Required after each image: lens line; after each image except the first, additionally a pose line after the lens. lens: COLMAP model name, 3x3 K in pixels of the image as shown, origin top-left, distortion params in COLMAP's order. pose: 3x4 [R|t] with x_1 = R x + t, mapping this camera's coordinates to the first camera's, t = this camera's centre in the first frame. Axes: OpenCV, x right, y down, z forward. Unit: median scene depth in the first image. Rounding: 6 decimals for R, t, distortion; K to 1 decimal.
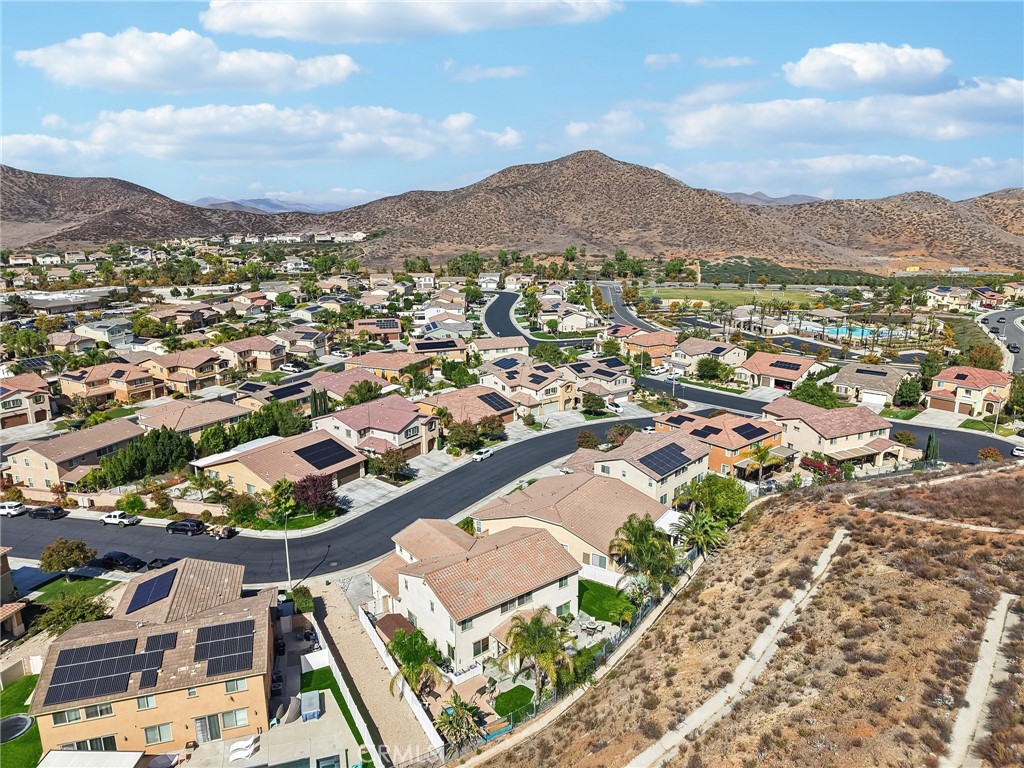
lens RADIAL K [[681.6, 0, 515.8], [0, 681.6, 384.4], [0, 0, 1]] dist [0.033140, -0.031515]
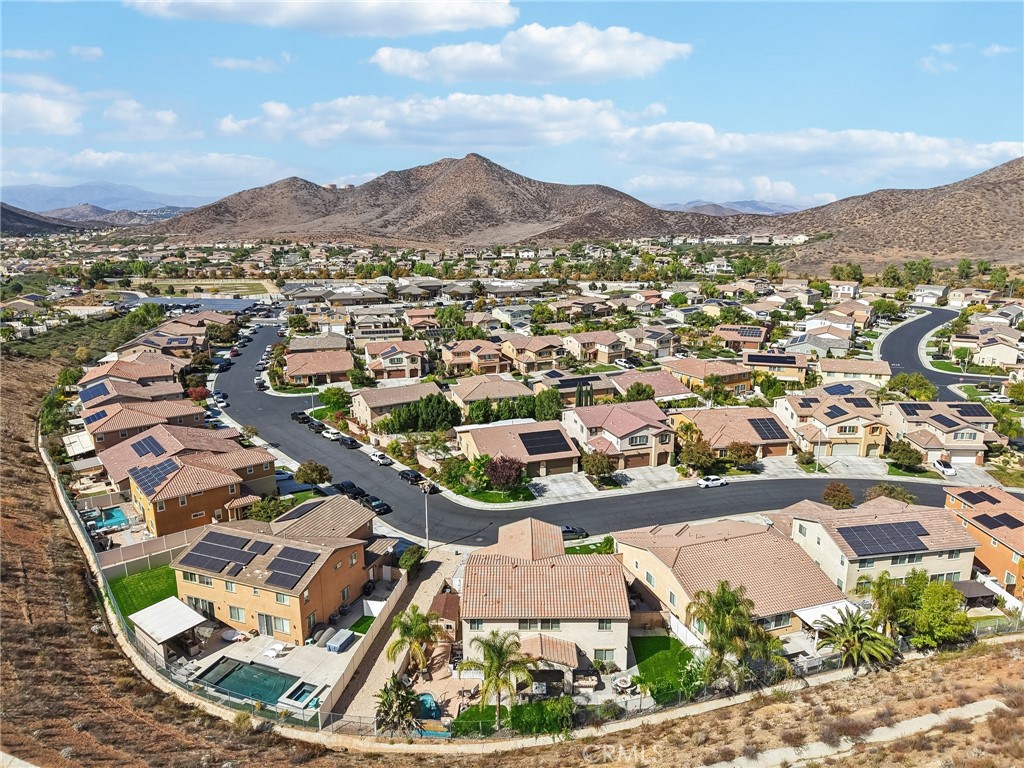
lens RADIAL K [[680.4, 0, 512.0], [0, 680.4, 384.0], [0, 0, 1]] dist [0.081982, -0.115500]
pose [[0.785729, 0.149125, -0.600326, 0.259883], [-0.151116, 0.987375, 0.047484, -0.026336], [0.599828, 0.053409, 0.798344, 0.105254]]
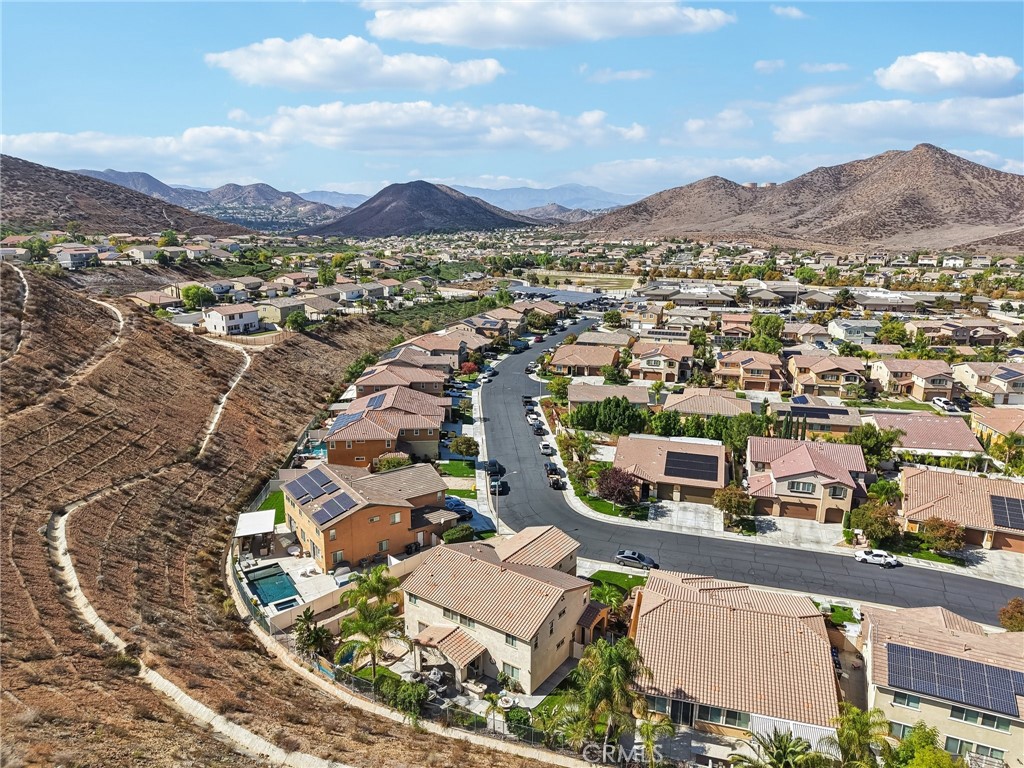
lens RADIAL K [[688.5, 0, 512.4], [0, 688.5, 379.5], [0, 0, 1]] dist [0.036756, -0.043587]
pose [[0.295643, 0.228327, -0.927611, 0.452004], [-0.240212, 0.957586, 0.159146, -0.095131], [0.924604, 0.175773, 0.337951, 0.357987]]
